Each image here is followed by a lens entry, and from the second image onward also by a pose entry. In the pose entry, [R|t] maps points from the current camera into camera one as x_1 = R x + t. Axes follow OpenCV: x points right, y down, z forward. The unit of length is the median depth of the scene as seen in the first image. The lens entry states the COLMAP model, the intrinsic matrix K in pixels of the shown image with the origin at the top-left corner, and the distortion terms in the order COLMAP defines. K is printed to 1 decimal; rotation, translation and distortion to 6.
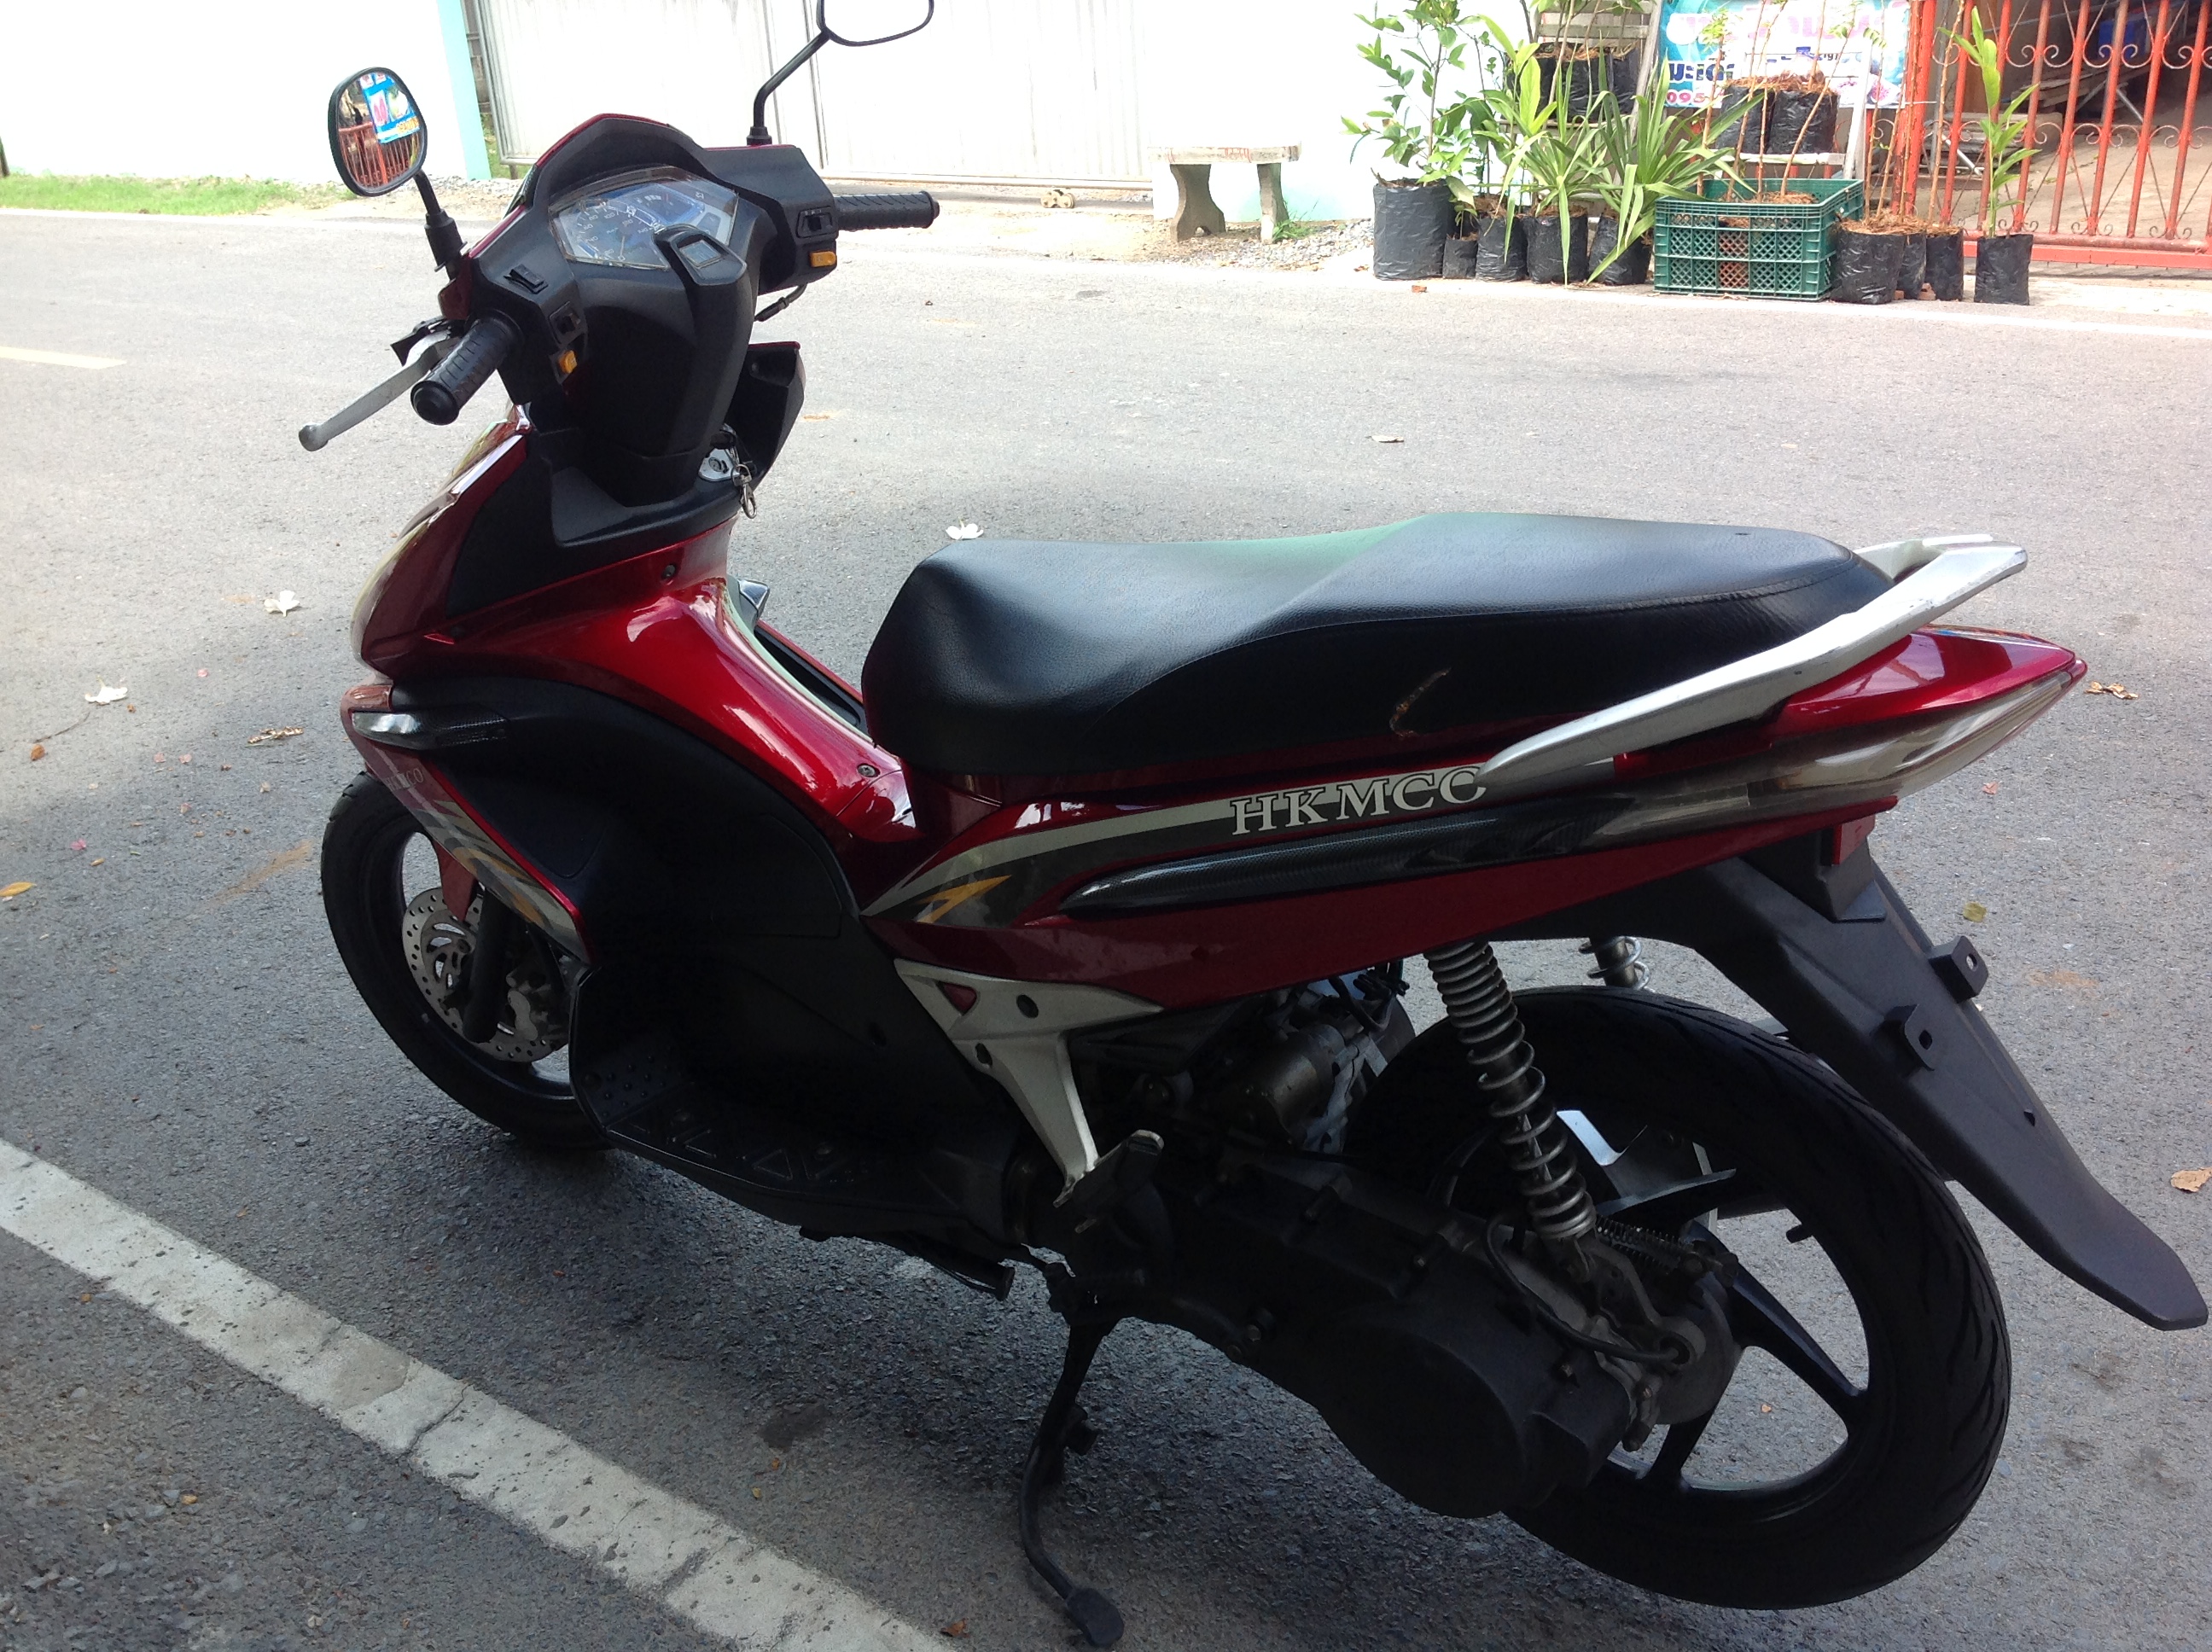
lens RADIAL K [[2105.8, 0, 1128.3], [0, 2105.8, 818.2], [0, 0, 1]] dist [0.087124, -0.228754]
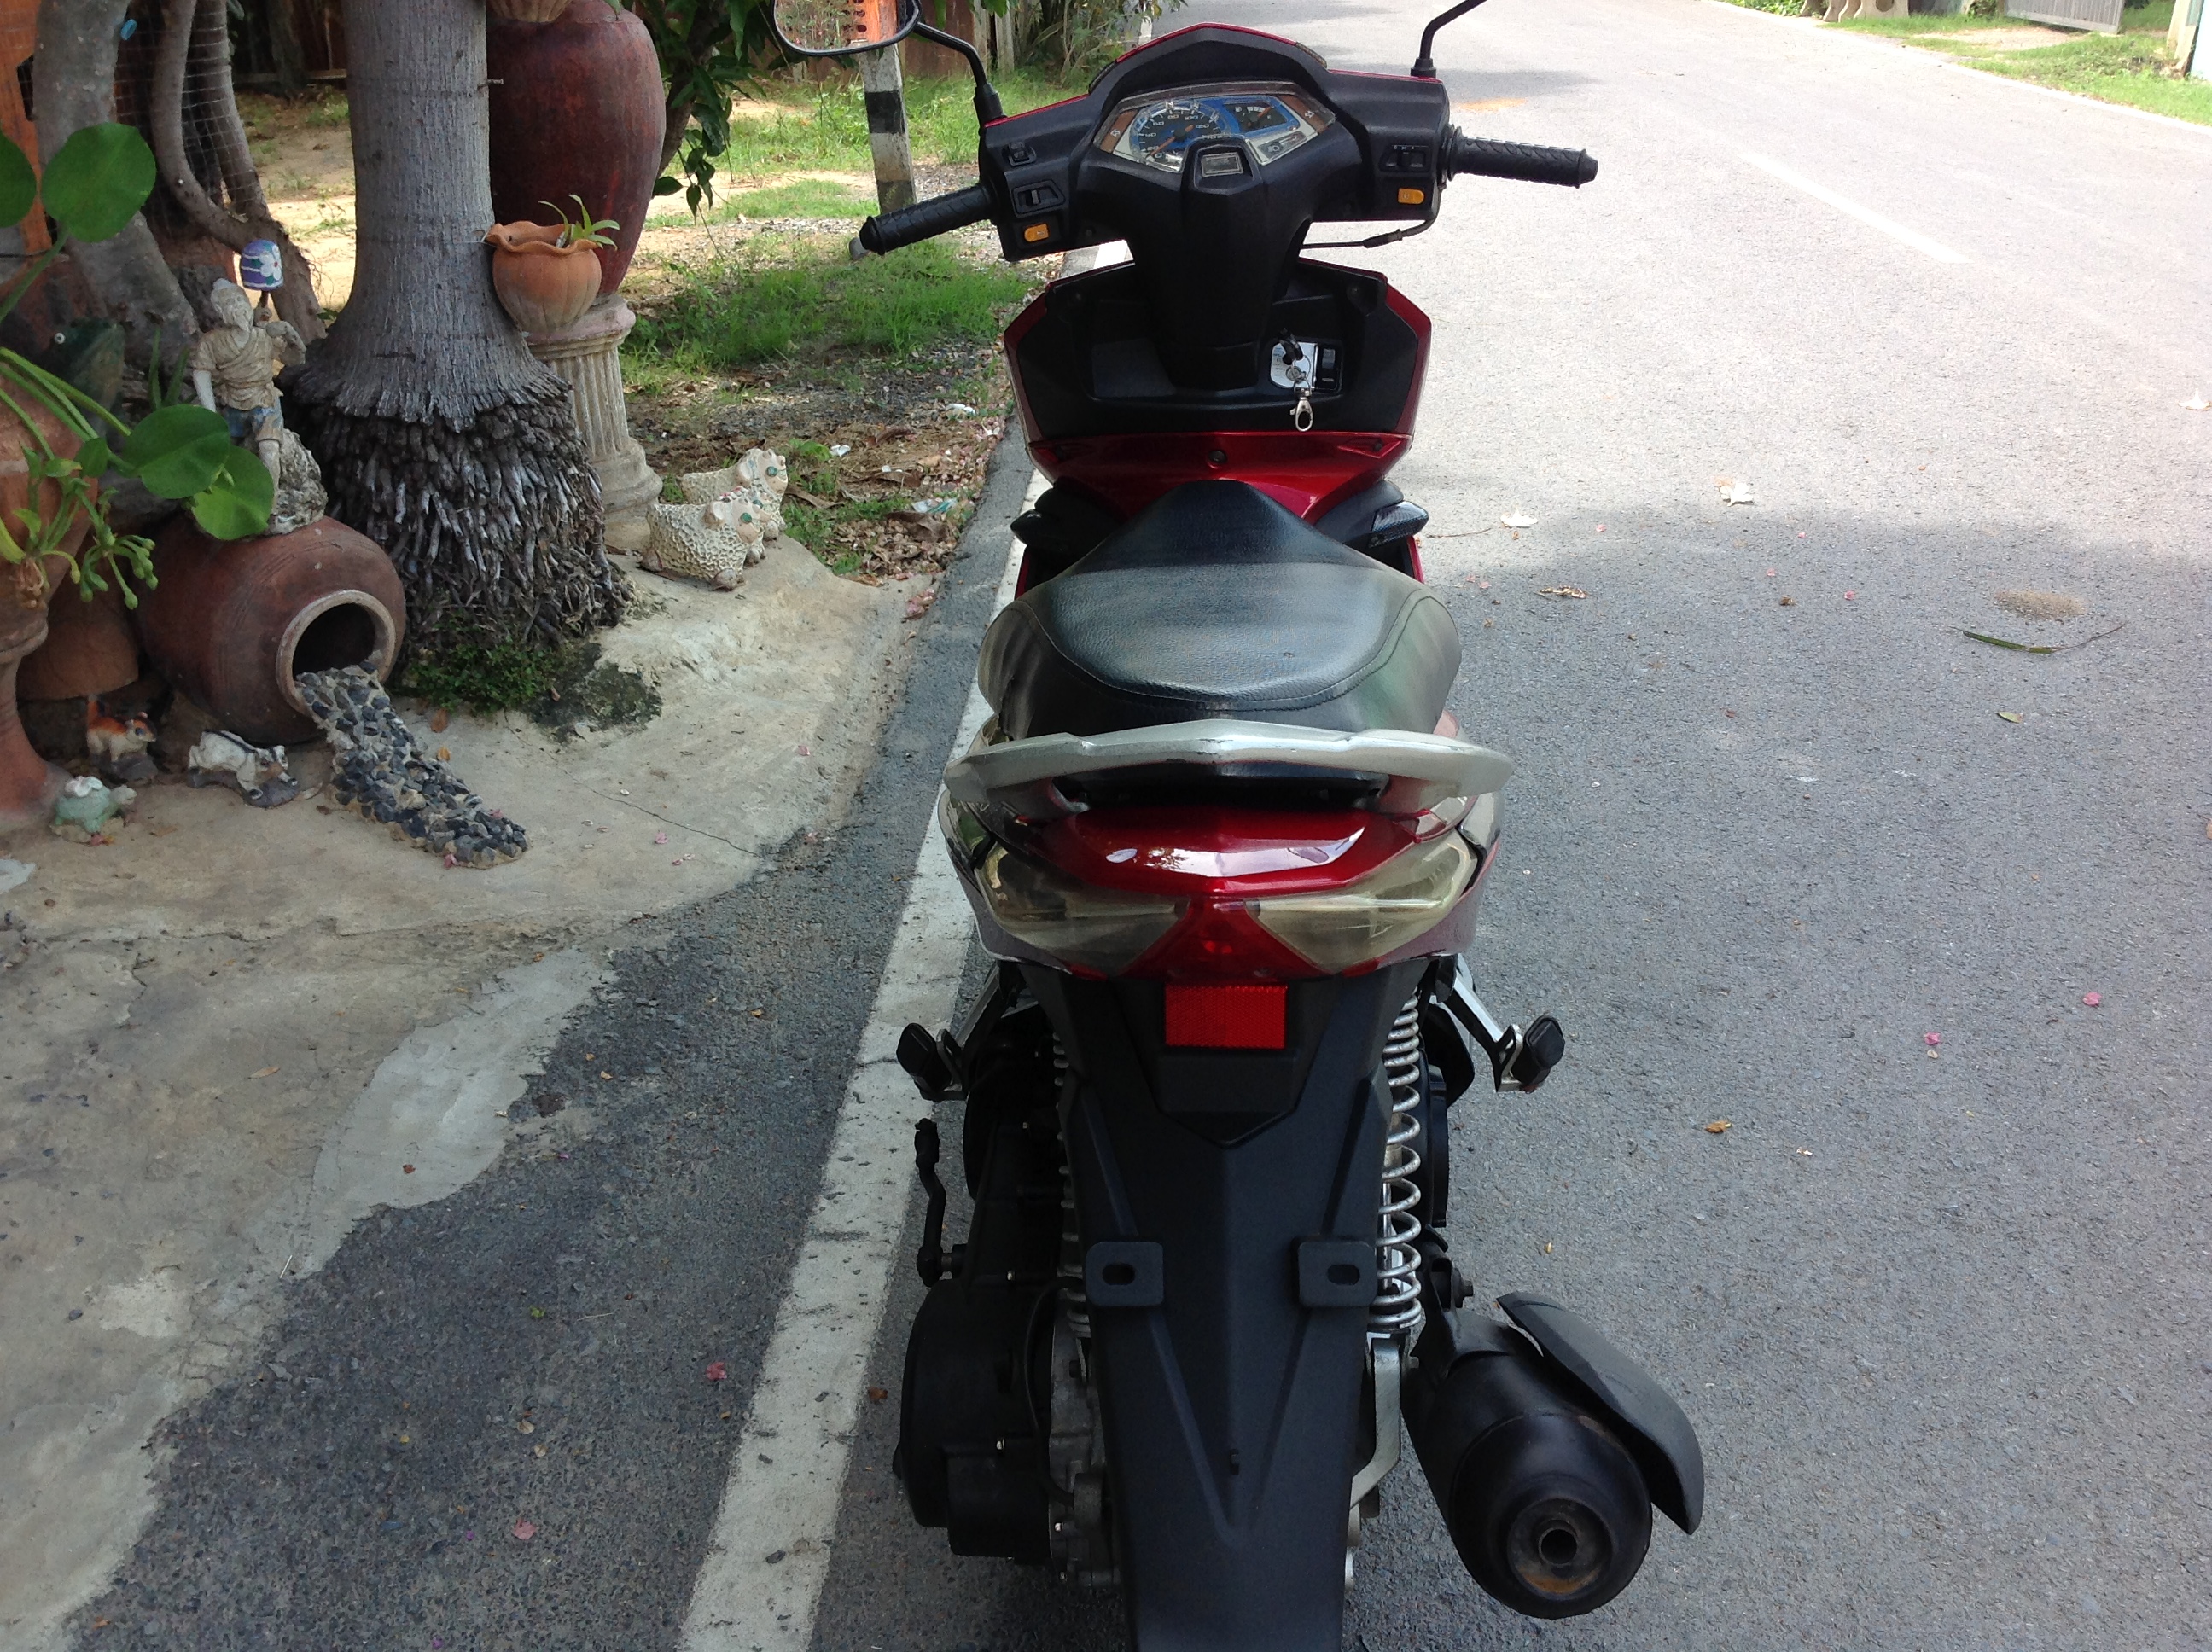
lens RADIAL K [[2105.8, 0, 1128.3], [0, 2105.8, 818.2], [0, 0, 1]] dist [0.087124, -0.228754]
pose [[0.536945, 0.389435, -0.748351, 0.740229], [-0.359117, 0.908202, 0.214952, -0.190512], [0.763364, 0.153329, 0.627508, 0.366531]]
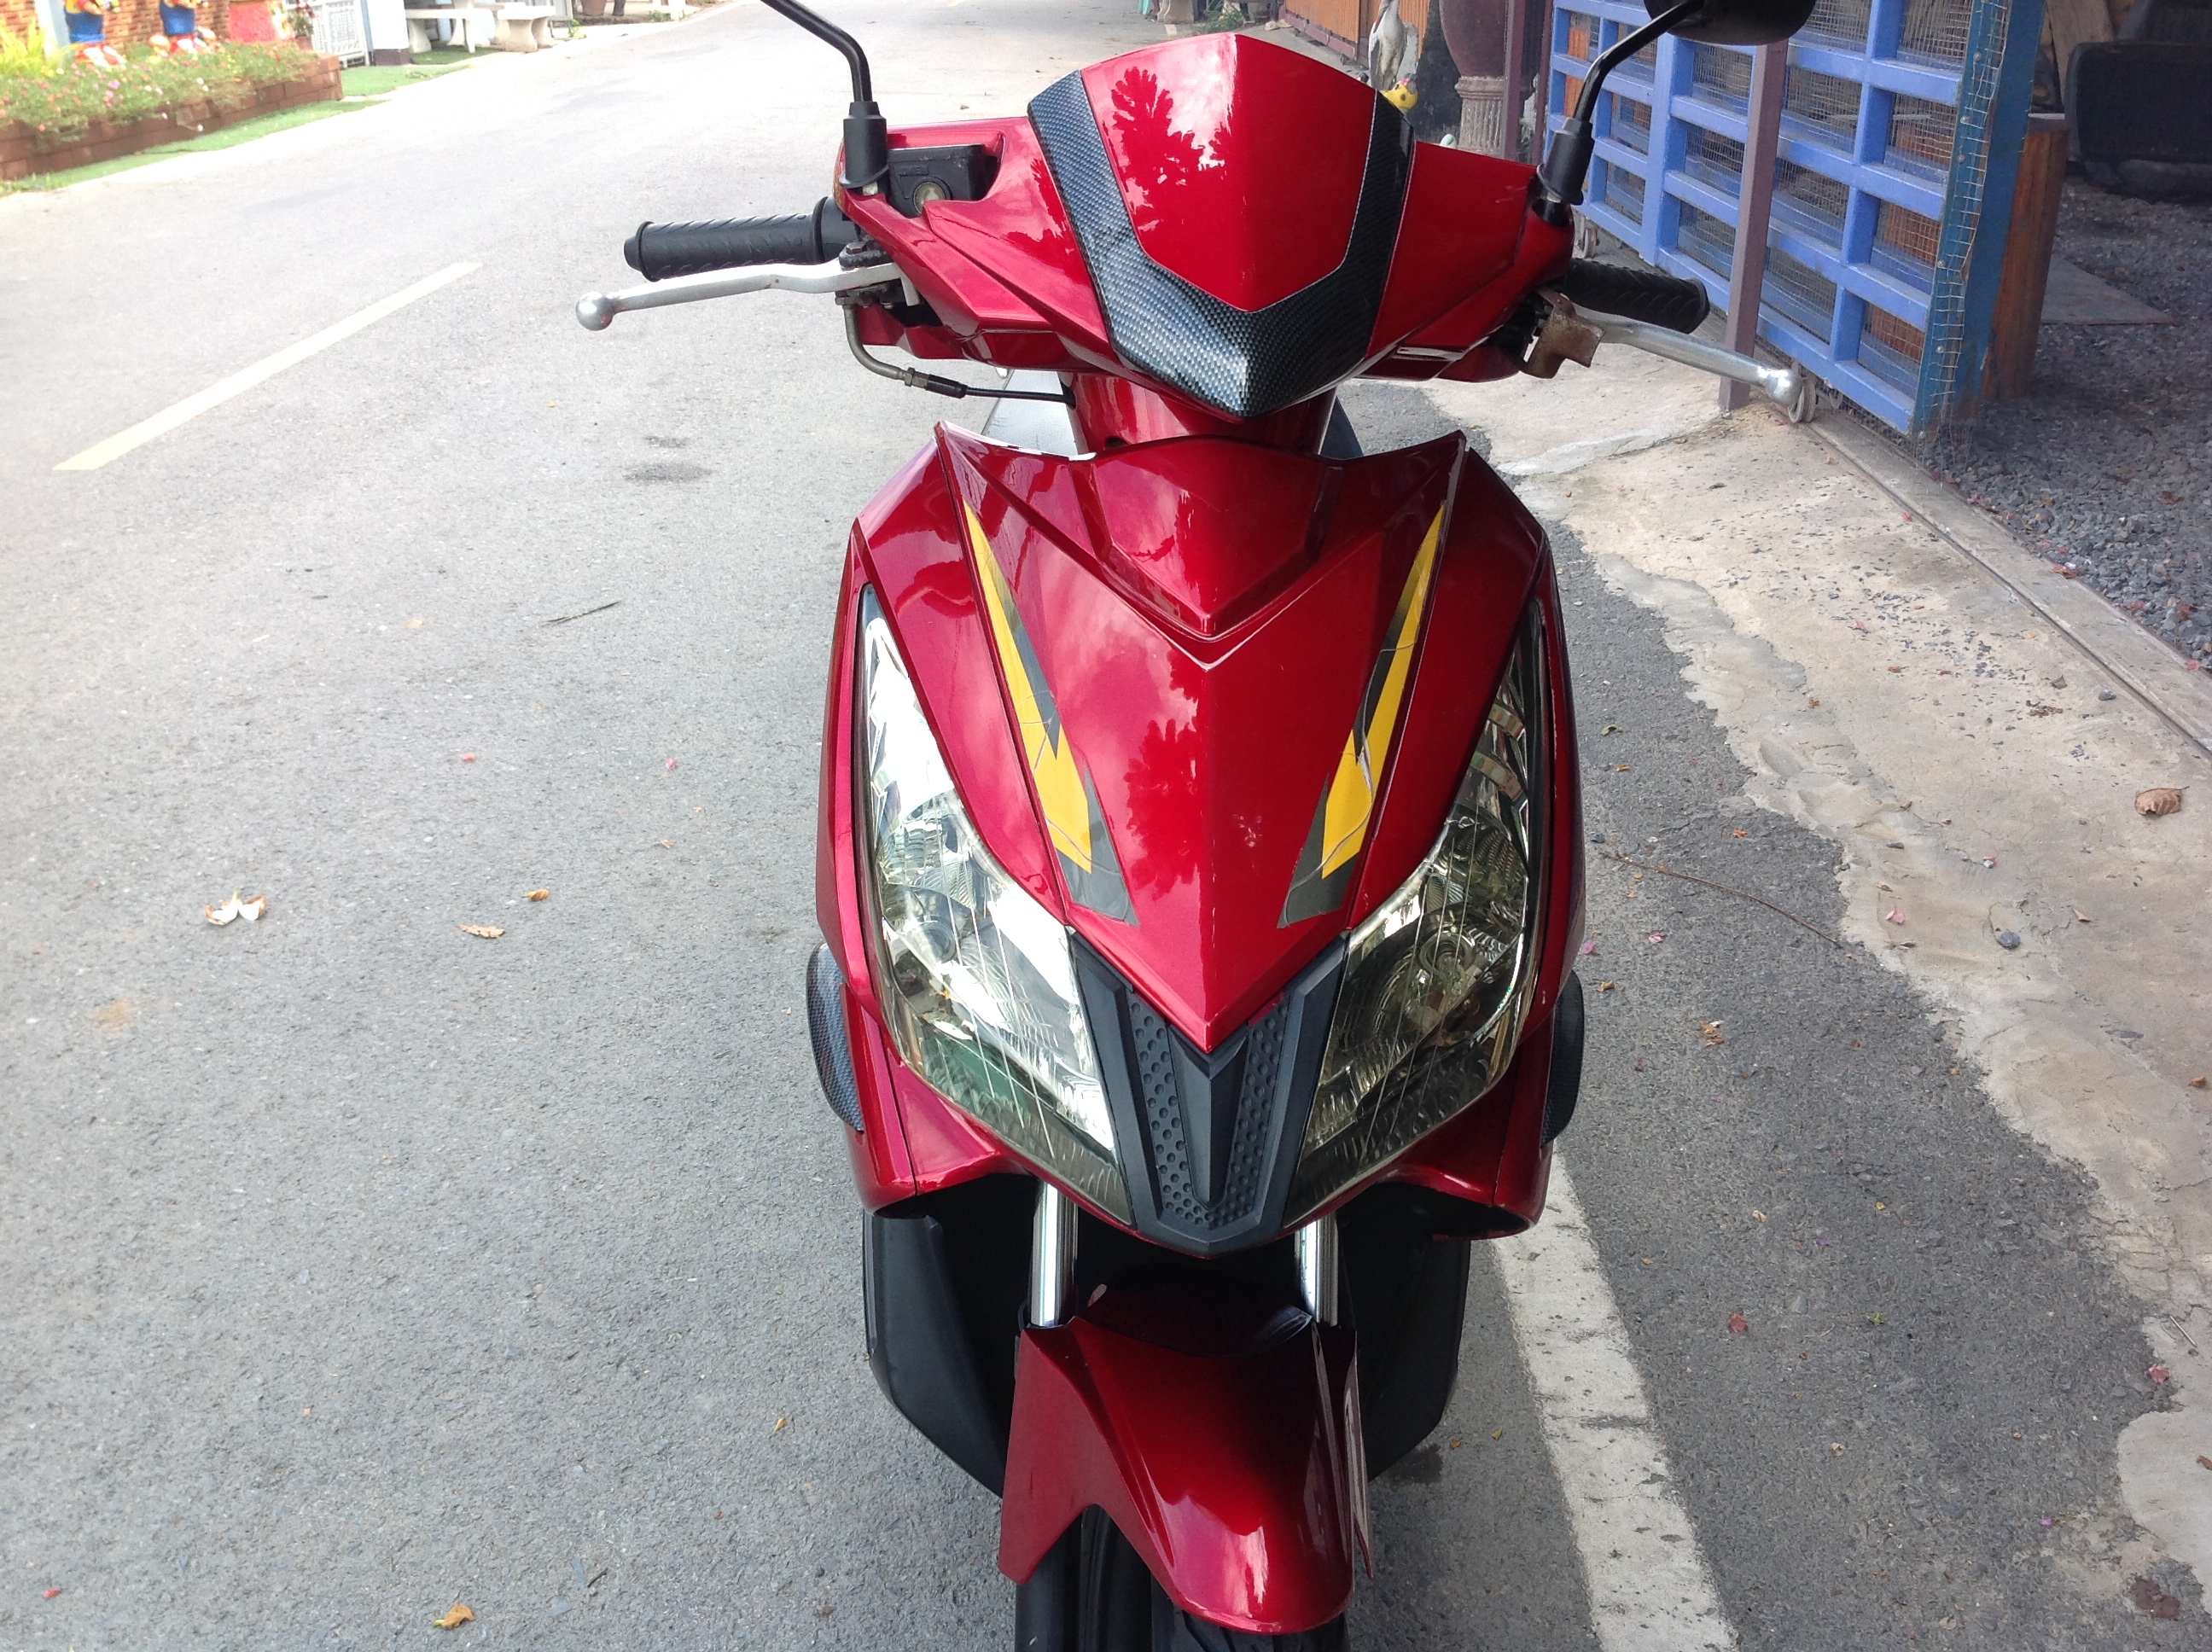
lens RADIAL K [[2105.8, 0, 1128.3], [0, 2105.8, 818.2], [0, 0, 1]] dist [0.087124, -0.228754]
pose [[-0.578632, -0.291299, 0.761794, -0.826807], [0.356522, 0.749732, 0.557489, -0.550251], [-0.733537, 0.594177, -0.329965, 1.446120]]
